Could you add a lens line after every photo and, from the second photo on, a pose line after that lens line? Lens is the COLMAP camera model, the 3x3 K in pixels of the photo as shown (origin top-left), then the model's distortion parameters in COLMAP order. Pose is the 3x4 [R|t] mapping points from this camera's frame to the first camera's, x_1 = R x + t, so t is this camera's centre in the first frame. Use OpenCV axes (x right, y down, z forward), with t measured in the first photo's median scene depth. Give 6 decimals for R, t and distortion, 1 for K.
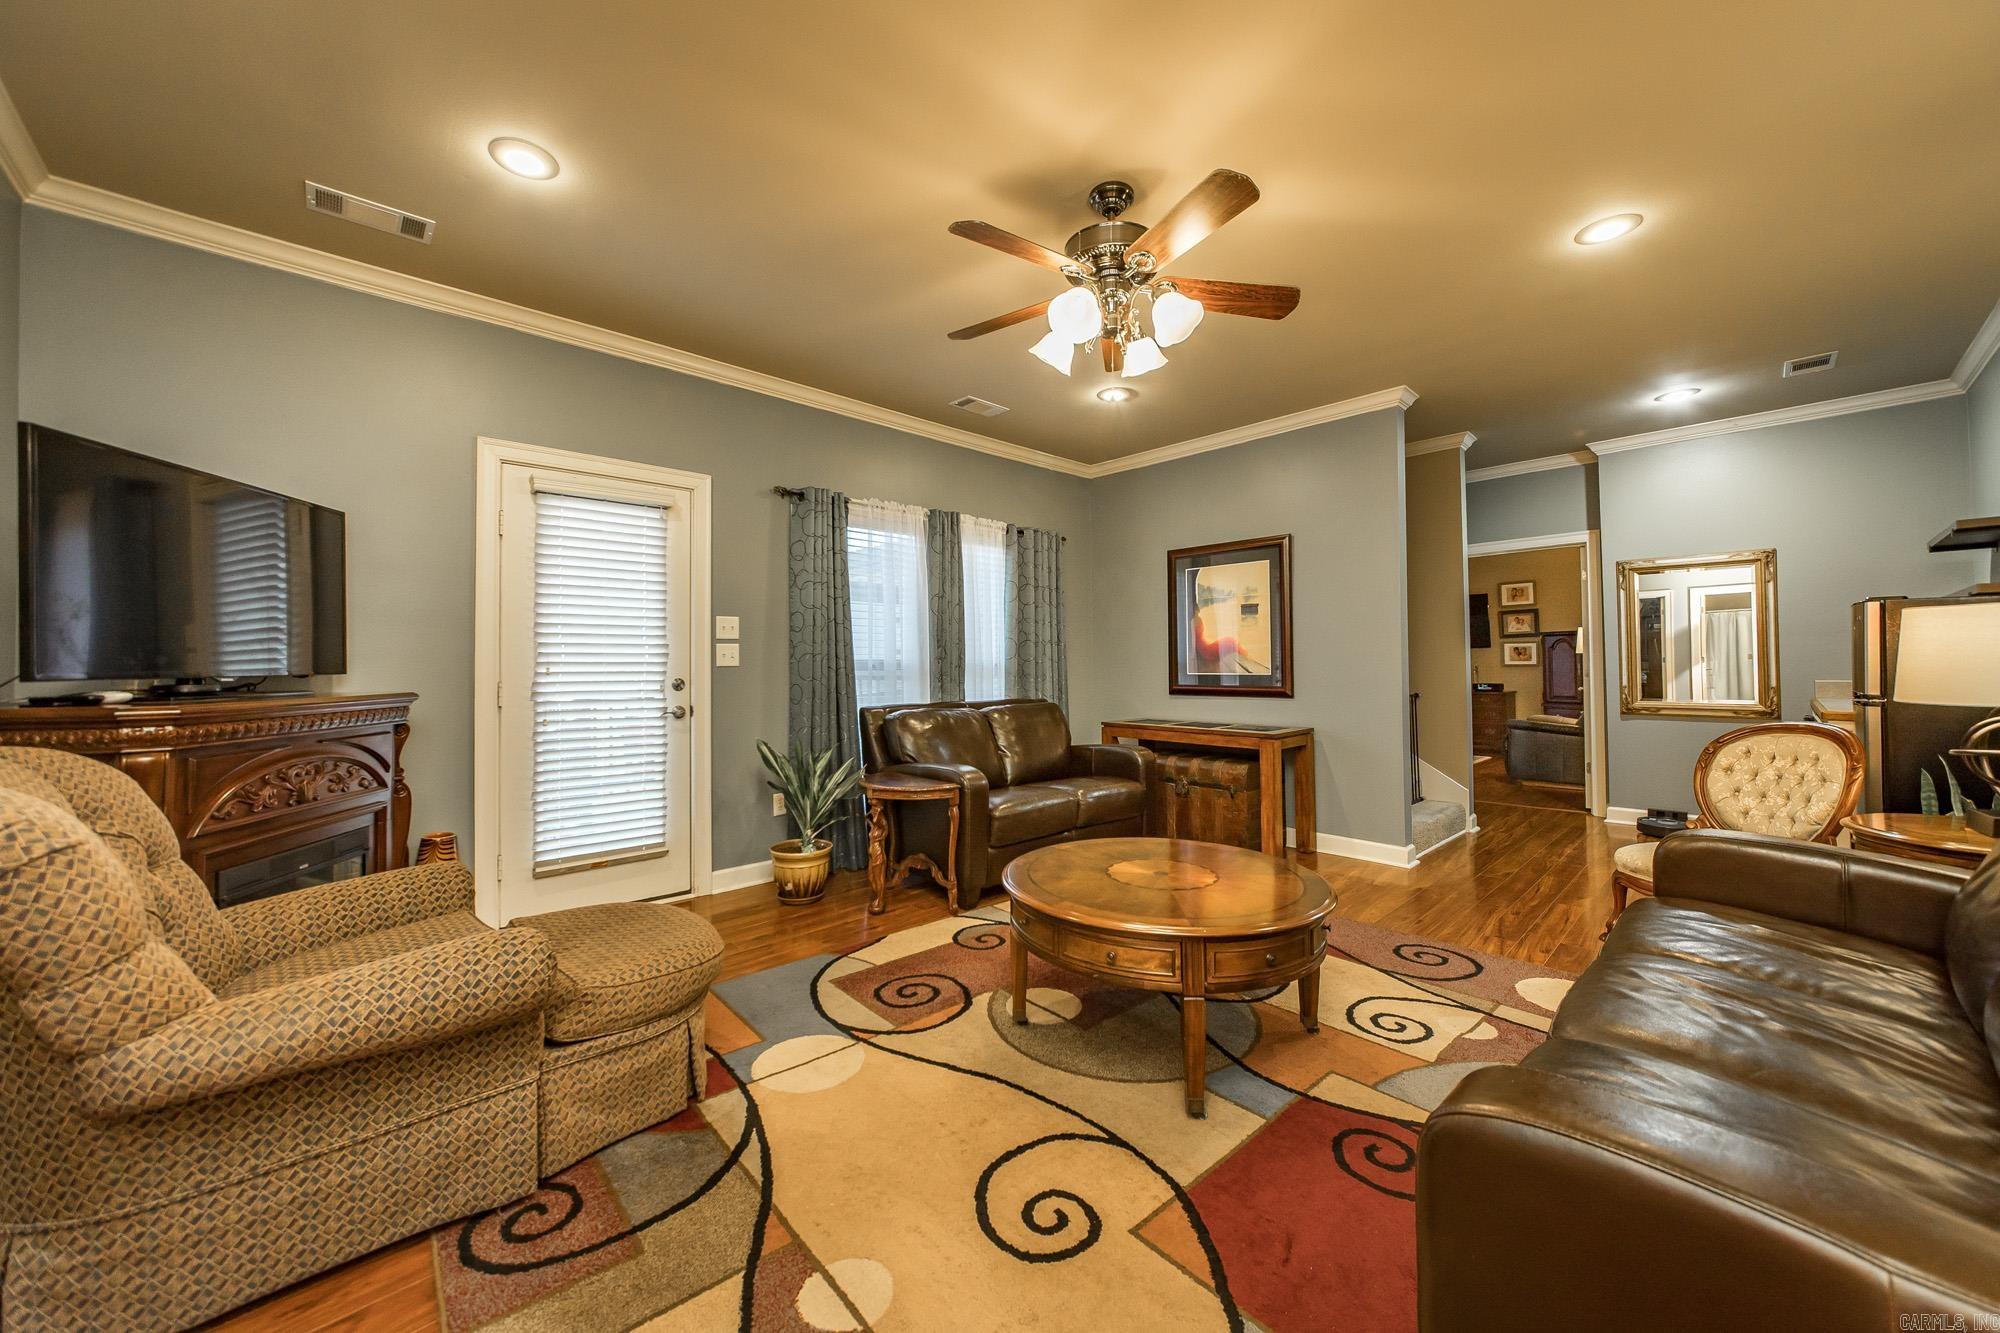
lens RADIAL K [[744.8, 0, 994.9], [0, 744.8, 652.8], [0, 0, 1]] dist [-0.009392, 0.000141]
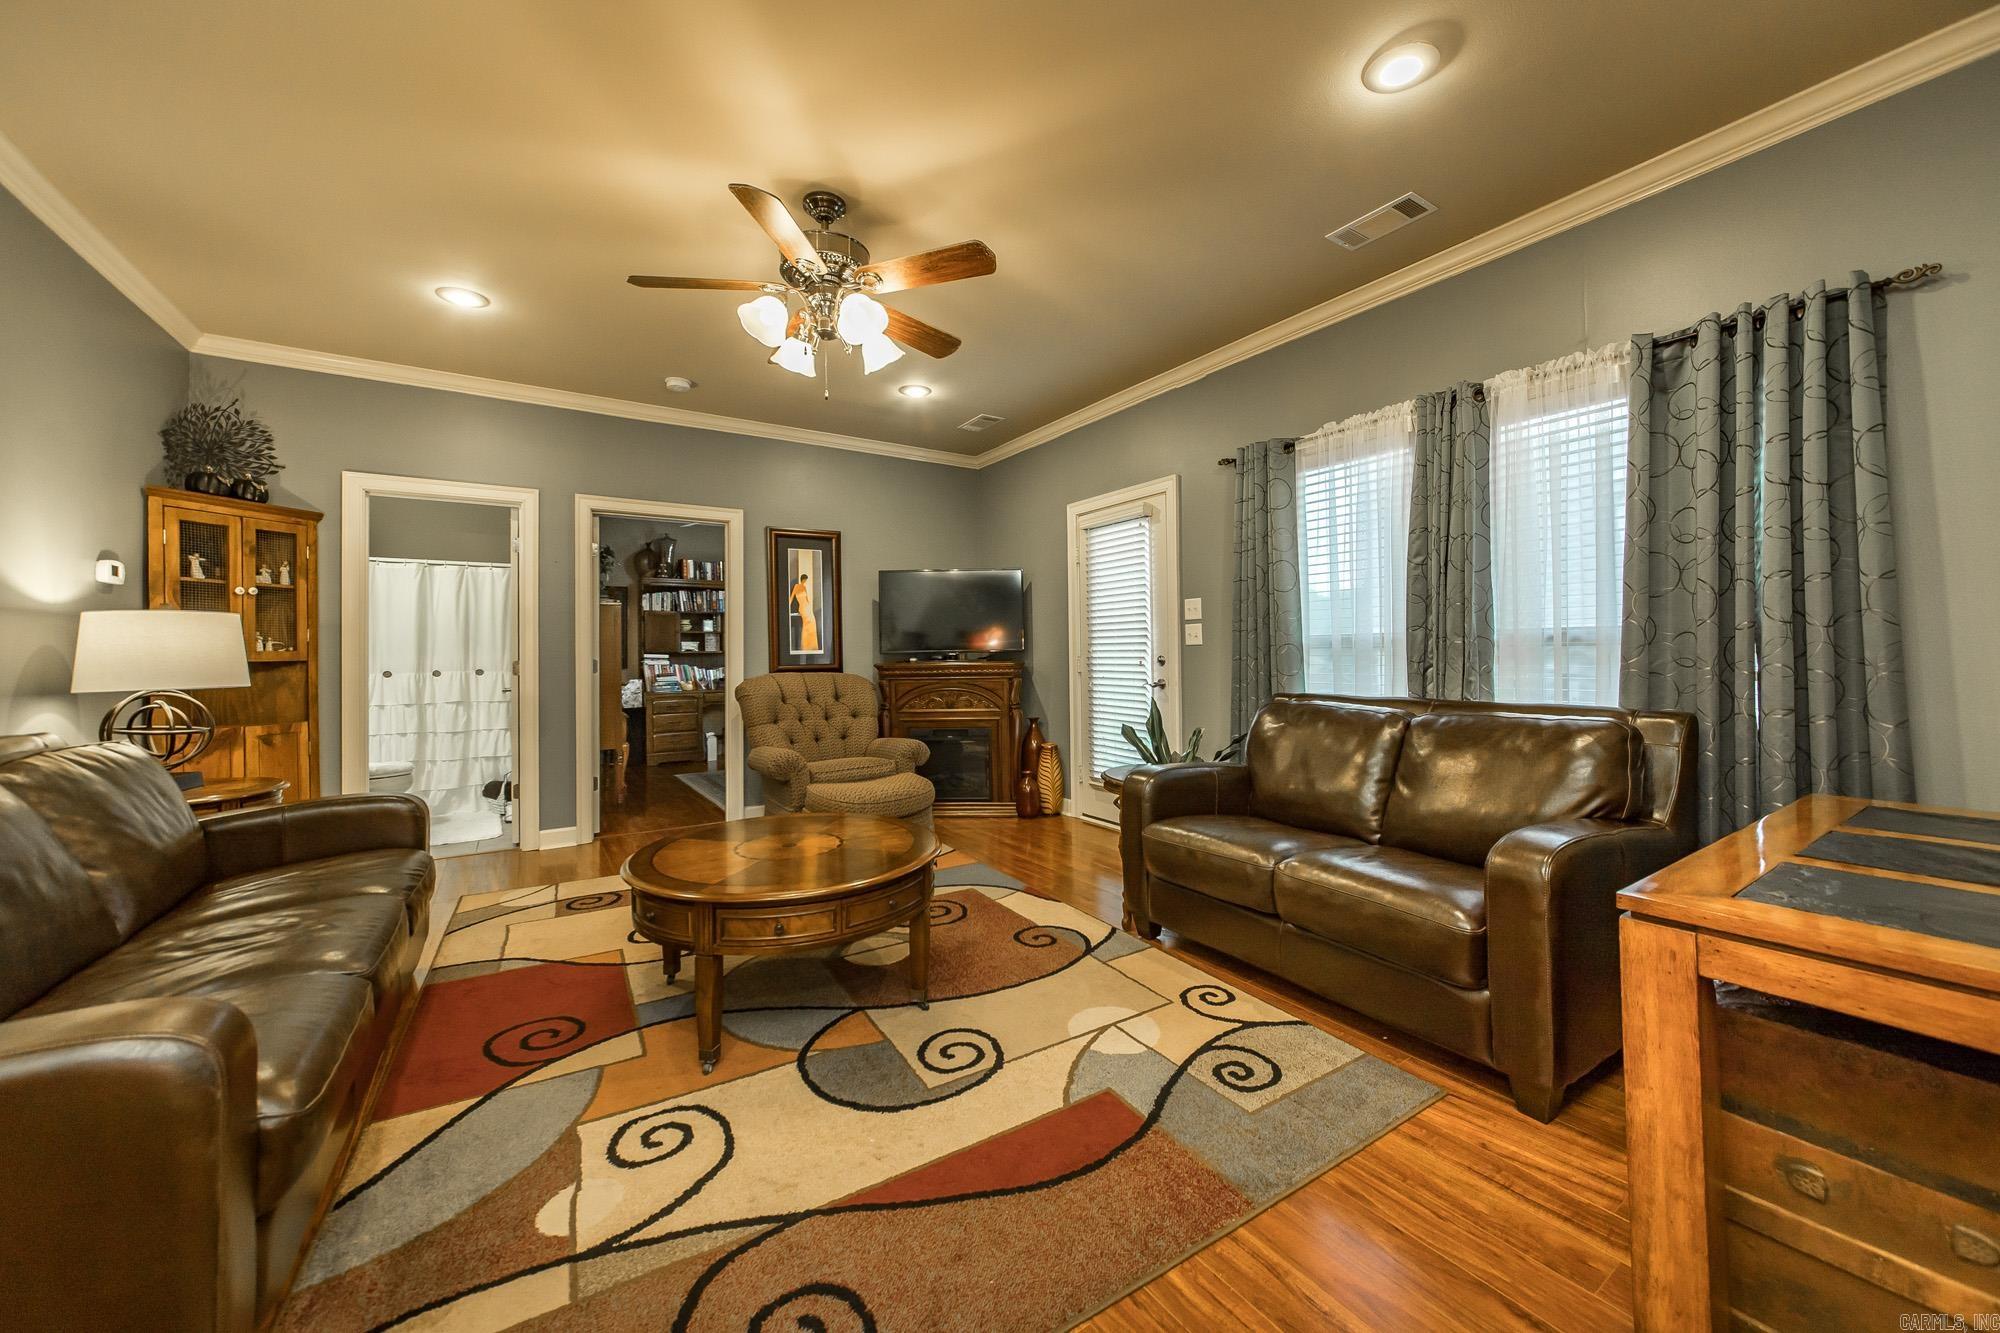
lens RADIAL K [[734.8, 0, 998.6], [0, 734.8, 646.1], [0, 0, 1]] dist [-0.014144, 0.005320]
pose [[-0.175151, 0.000424, -0.984542, 1.044824], [0.031803, 0.999480, -0.005228, 0.022903], [0.984028, -0.032227, -0.175073, 1.290484]]
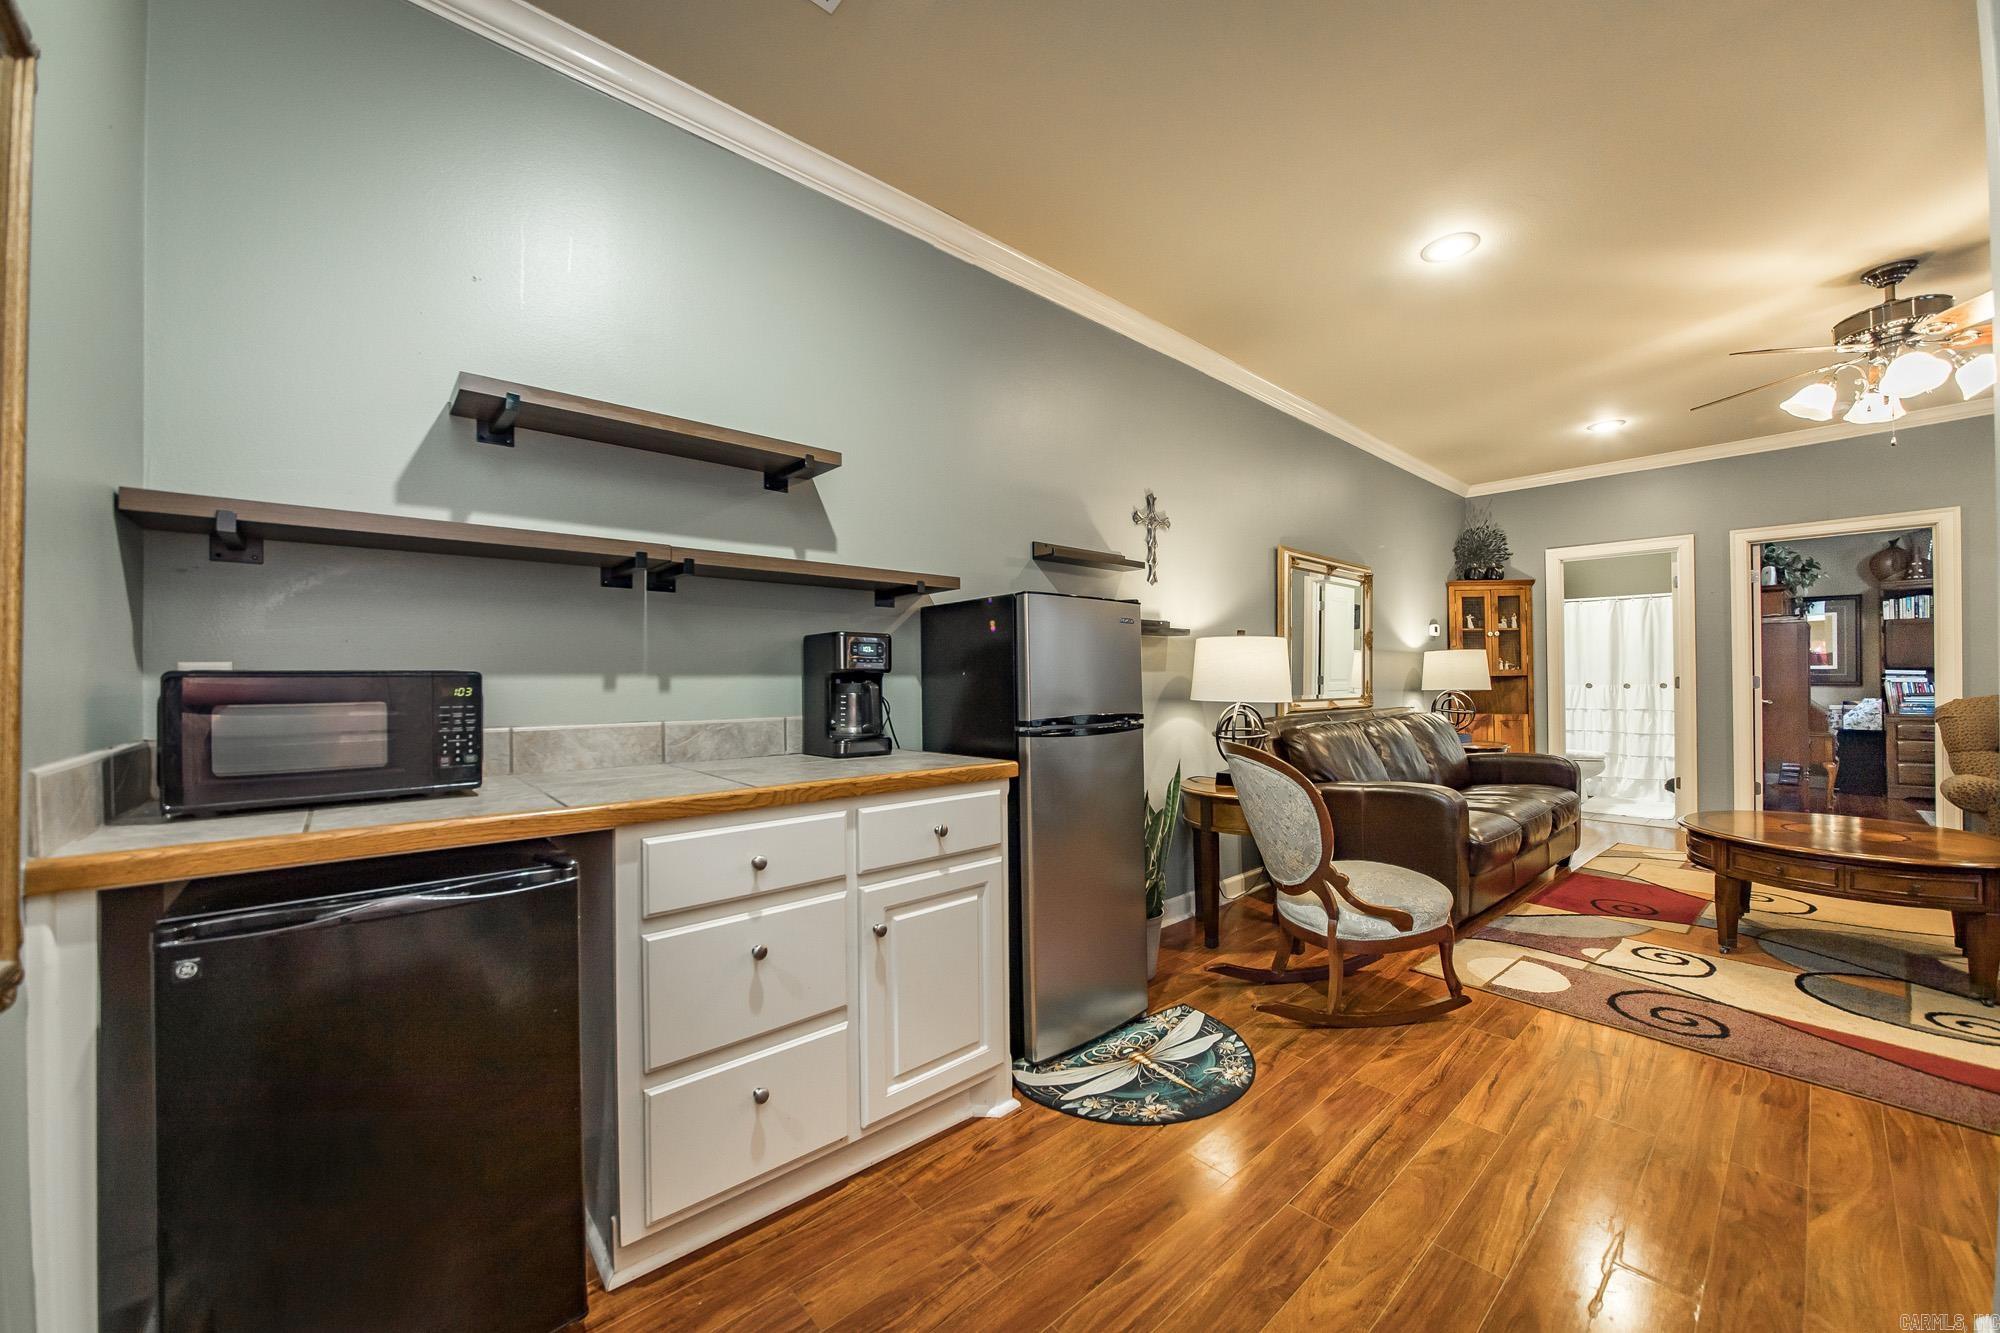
lens RADIAL K [[744.1, 0, 994.1], [0, 744.1, 668.2], [0, 0, 1]] dist [-0.028106, 0.005505]
pose [[-0.999265, 0.013988, 0.035691, 1.425318], [0.012825, 0.999386, -0.032611, 0.031389], [-0.036125, -0.032130, -0.998831, 2.004621]]
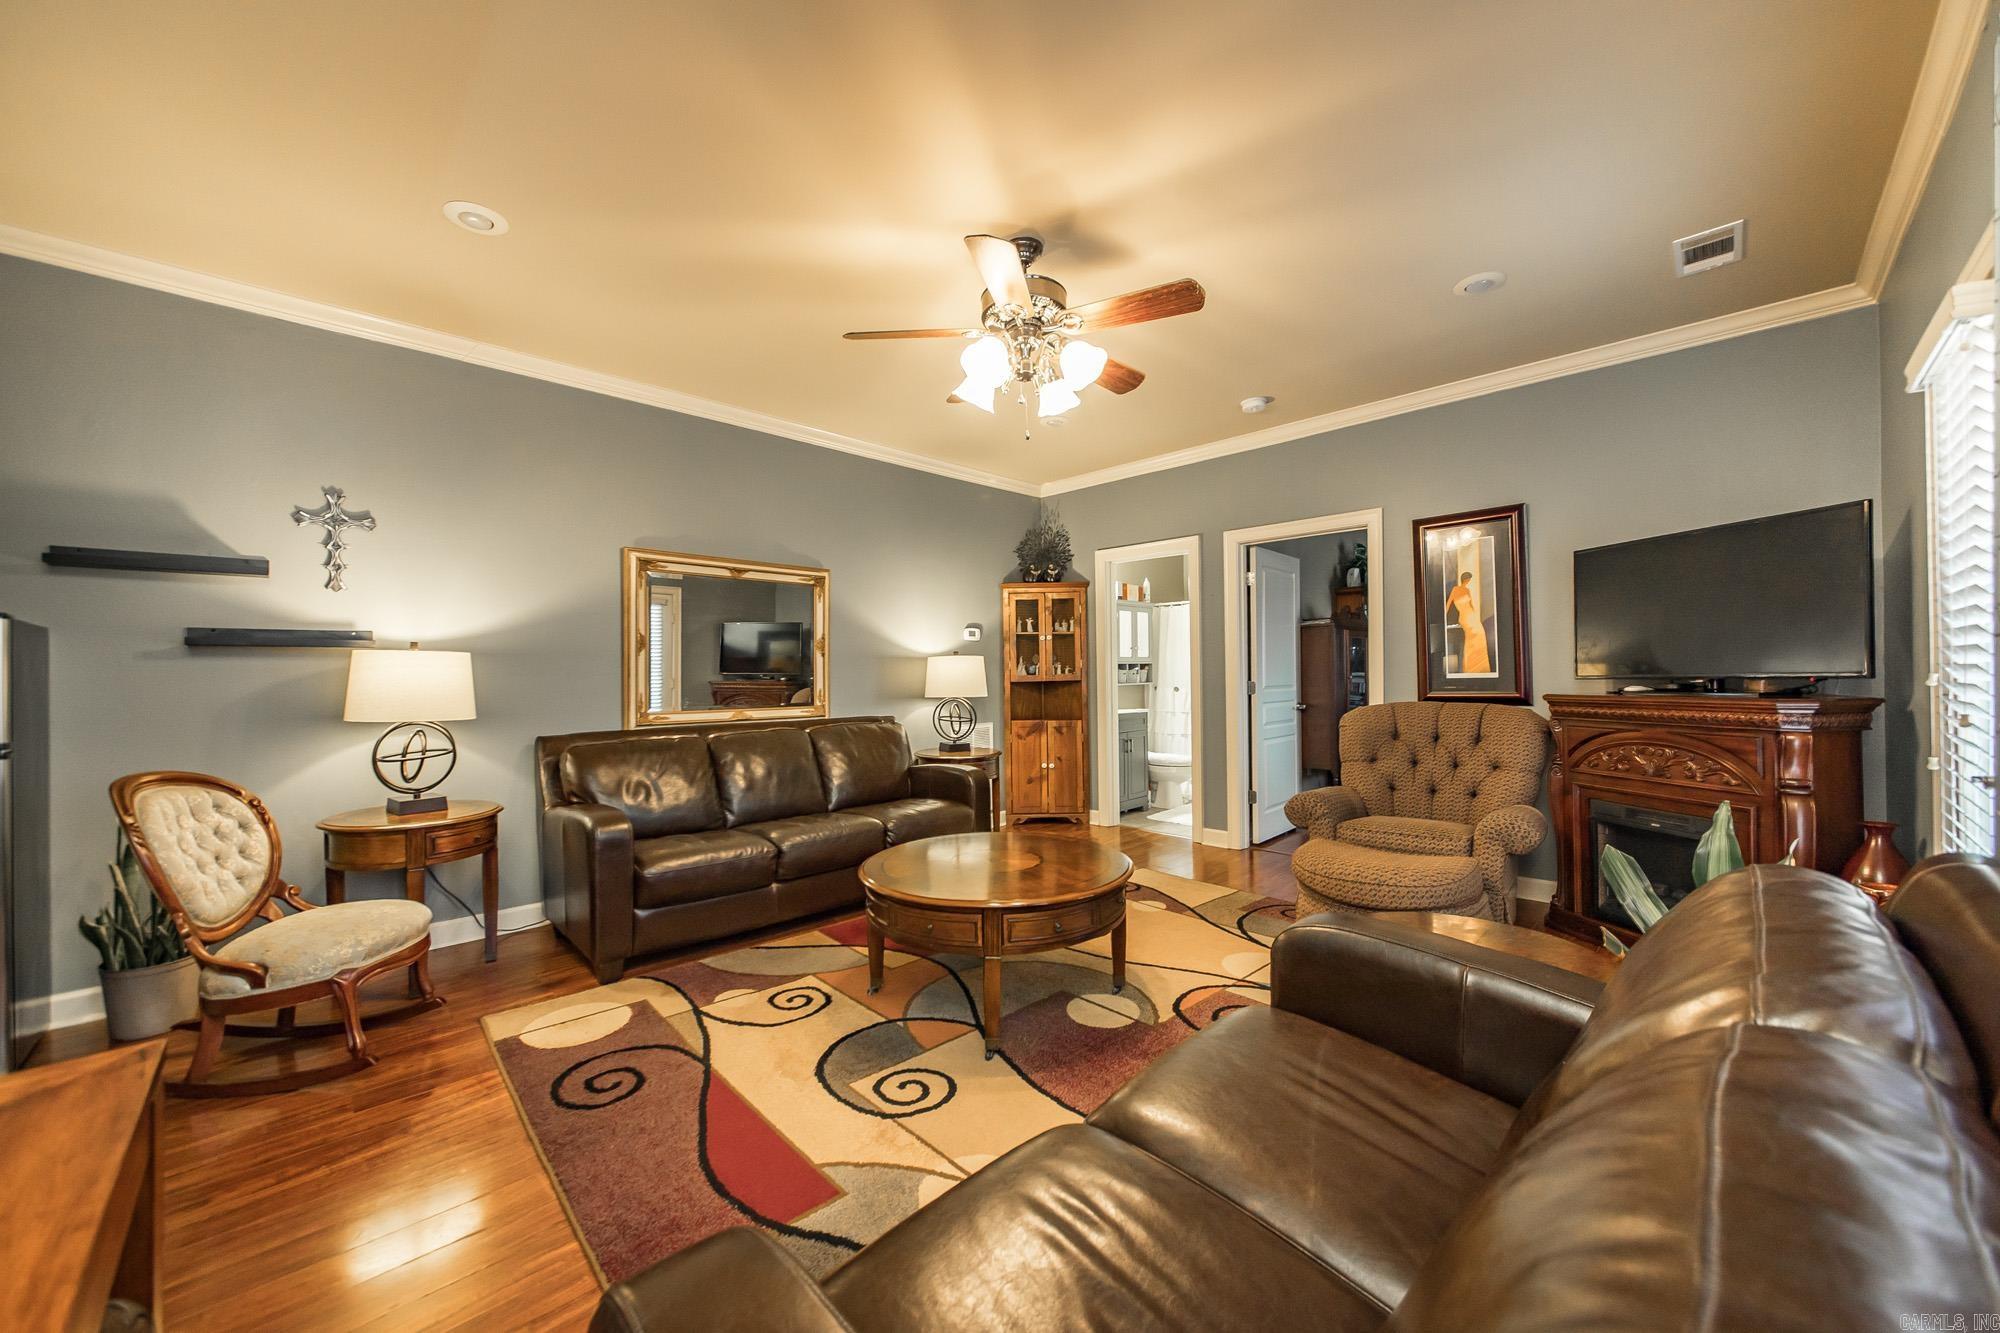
lens RADIAL K [[741.1, 0, 989.6], [0, 741.1, 663.8], [0, 0, 1]] dist [-0.015259, 0.005388]
pose [[-0.999577, 0.016990, -0.023601, 0.223437], [0.017770, 0.999290, -0.033222, 0.020376], [0.023020, -0.033628, -0.999169, 1.897608]]
